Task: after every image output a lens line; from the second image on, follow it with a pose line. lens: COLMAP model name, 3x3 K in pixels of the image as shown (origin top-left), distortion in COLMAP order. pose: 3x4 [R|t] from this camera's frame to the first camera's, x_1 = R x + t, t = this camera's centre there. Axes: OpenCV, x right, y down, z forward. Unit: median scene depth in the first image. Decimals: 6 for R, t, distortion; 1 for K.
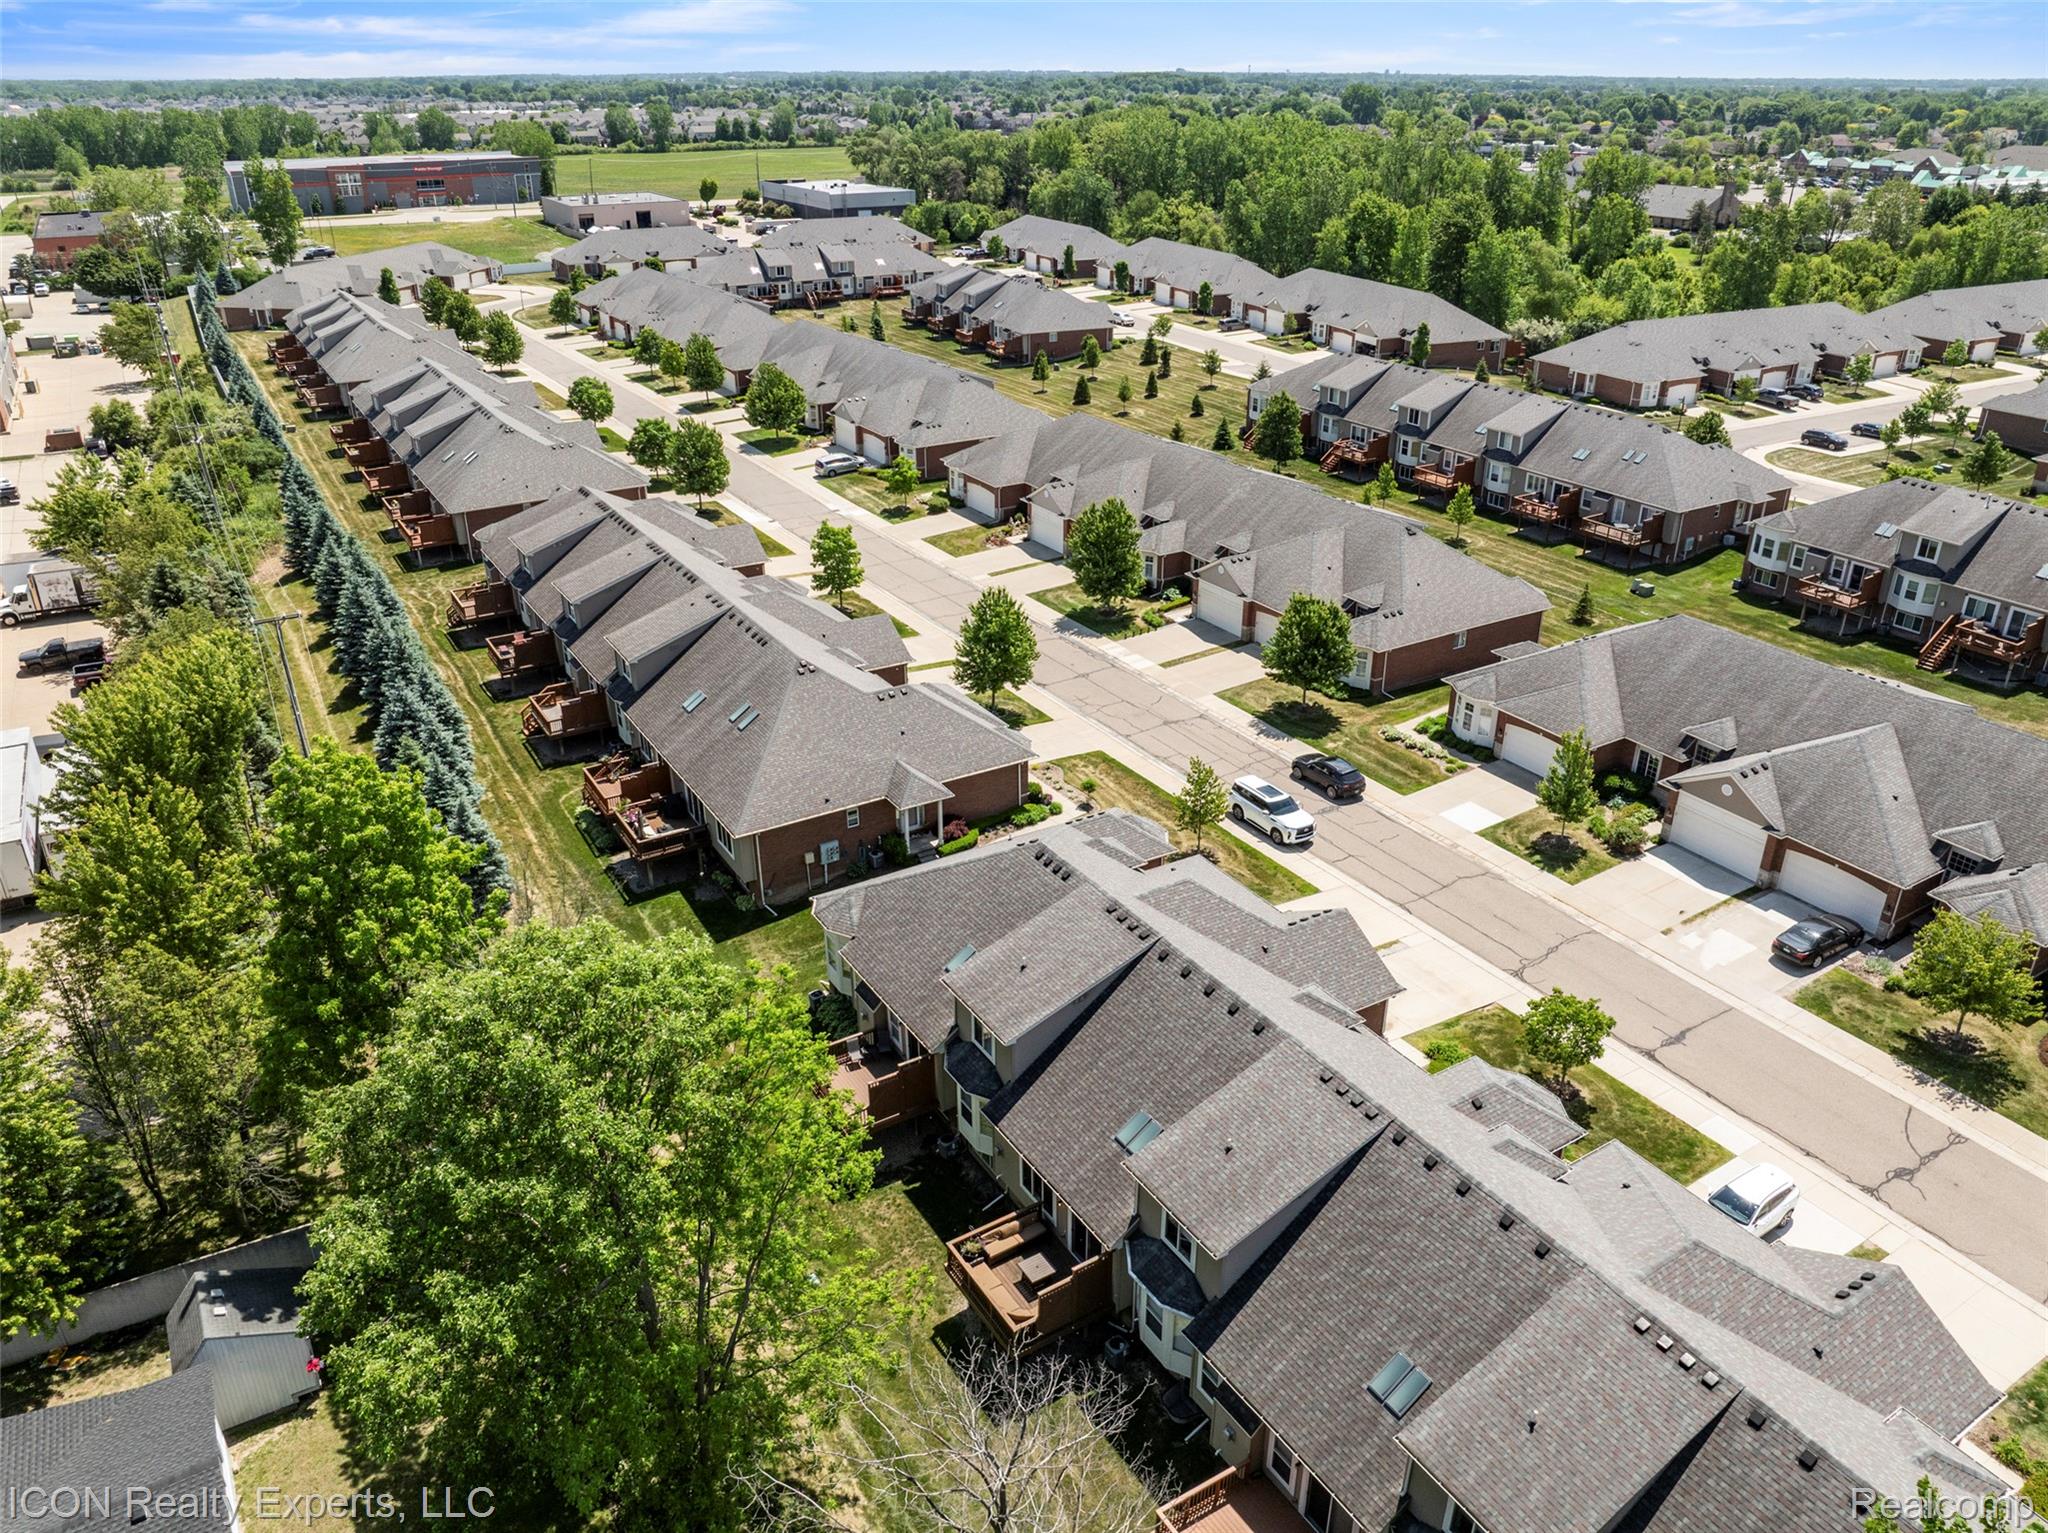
lens RADIAL K [[1427.7, 0, 1024.0], [0, 1427.7, 766.5], [0, 0, 1]] dist [-0.060801, 0.000884]
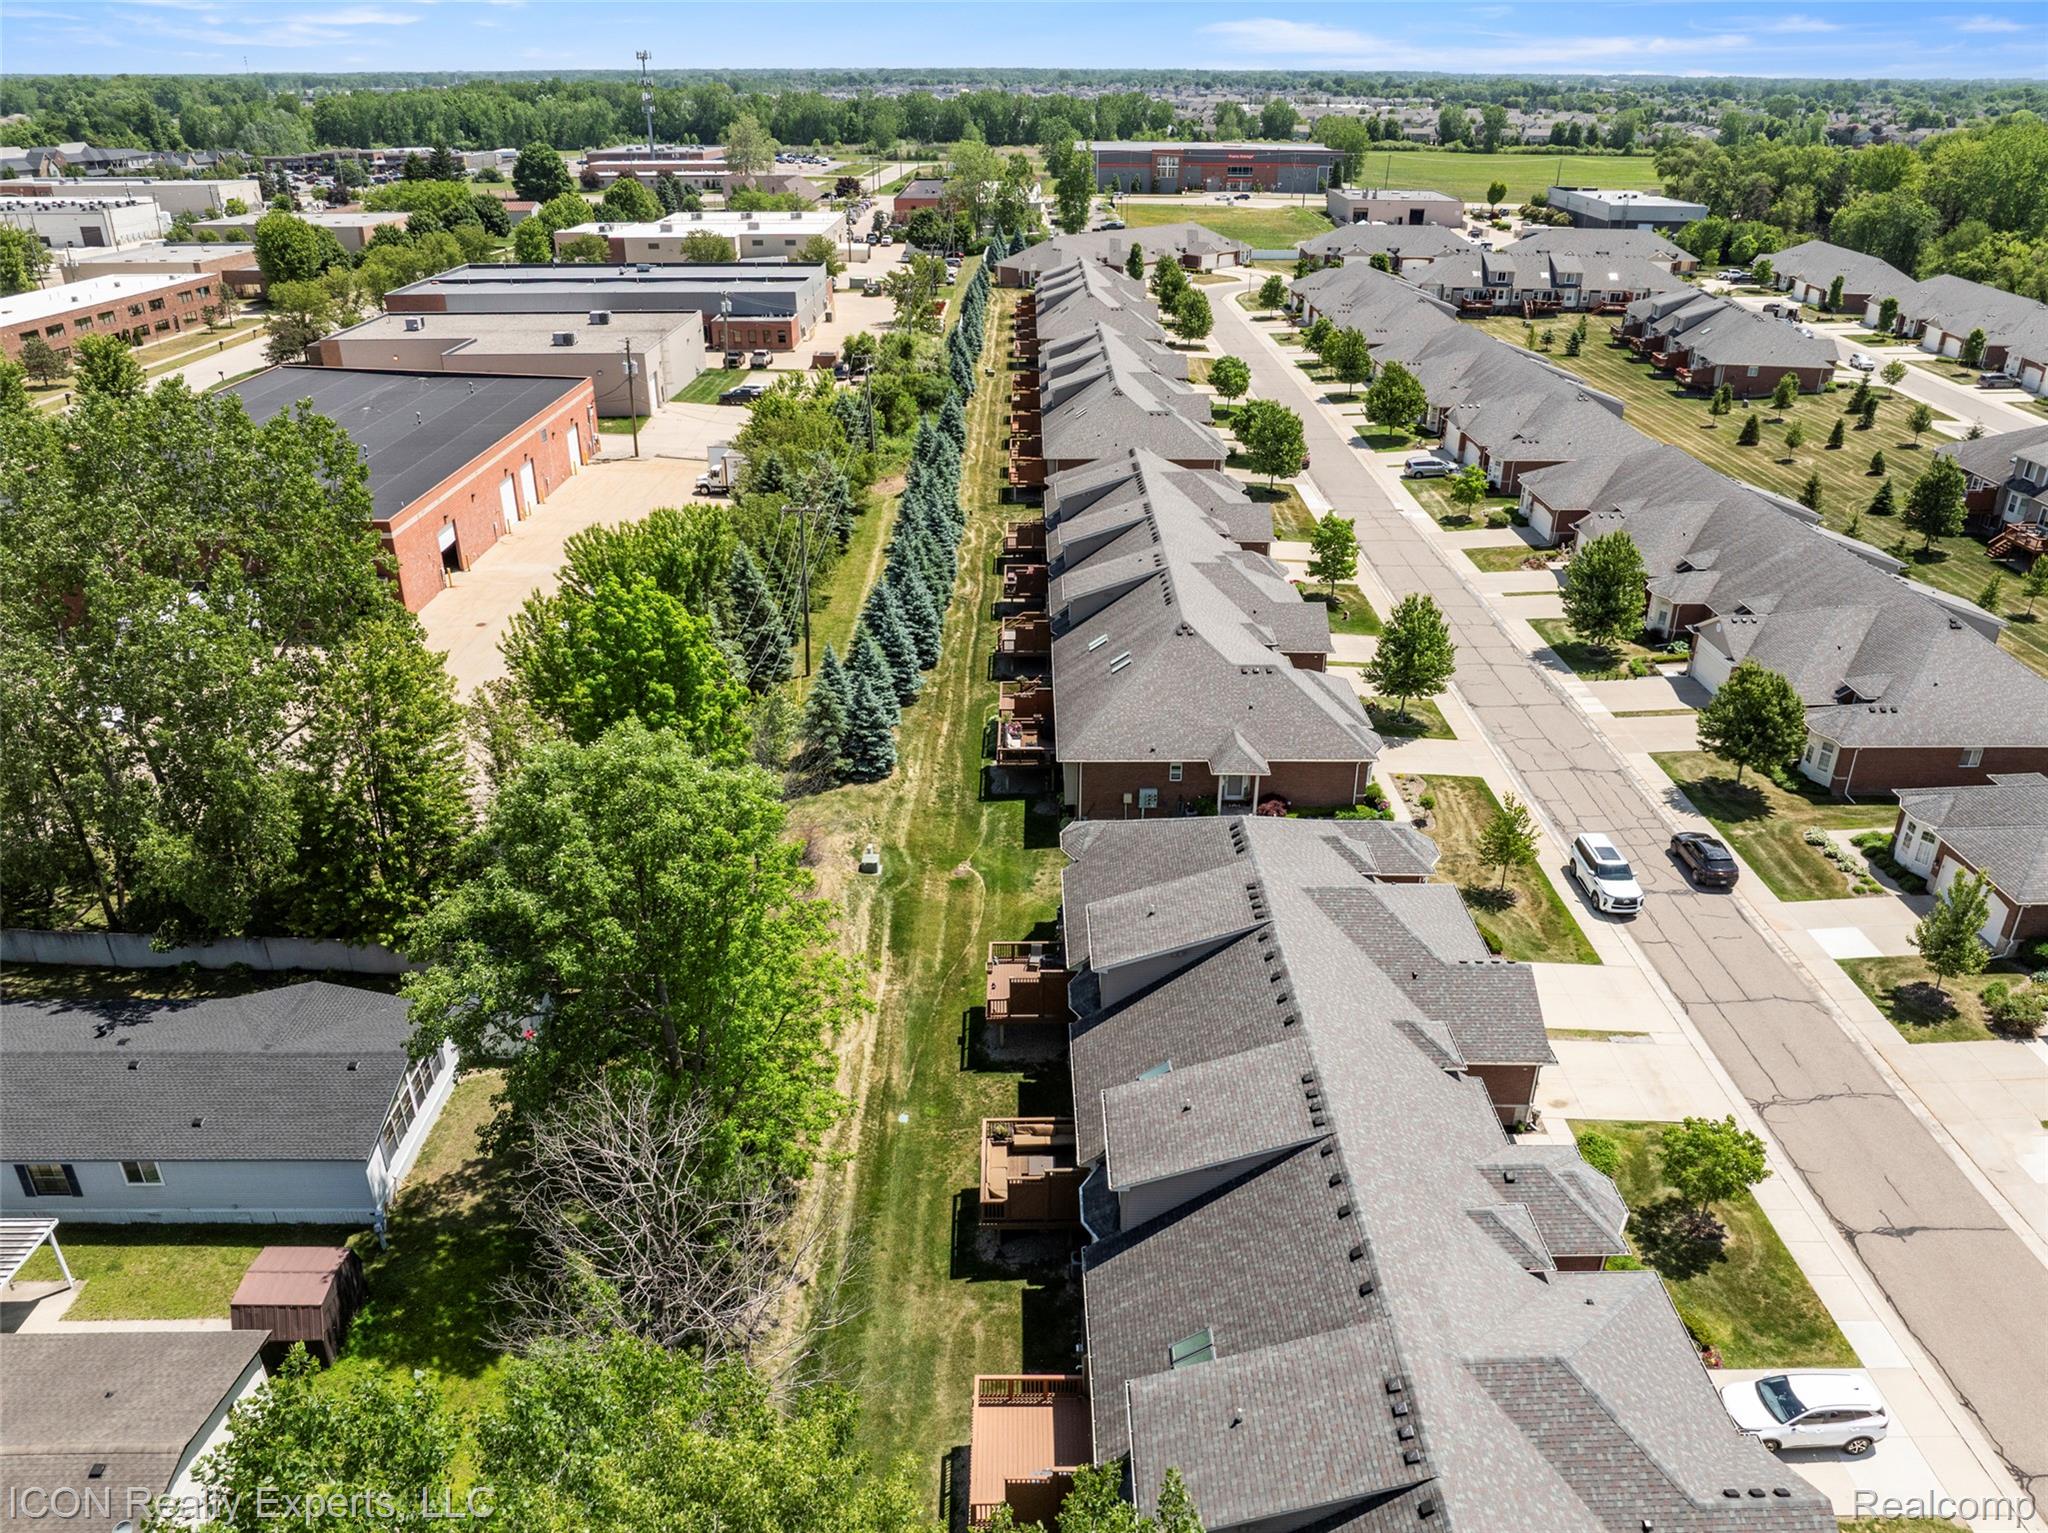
lens RADIAL K [[1445.7, 0, 1024.0], [0, 1445.7, 766.5], [0, 0, 1]] dist [-0.100367, 0.050921]
pose [[0.845074, 0.227469, -0.483846, 0.157290], [-0.227887, 0.971905, 0.058898, -0.002989], [0.483650, 0.060489, 0.873169, 0.001945]]
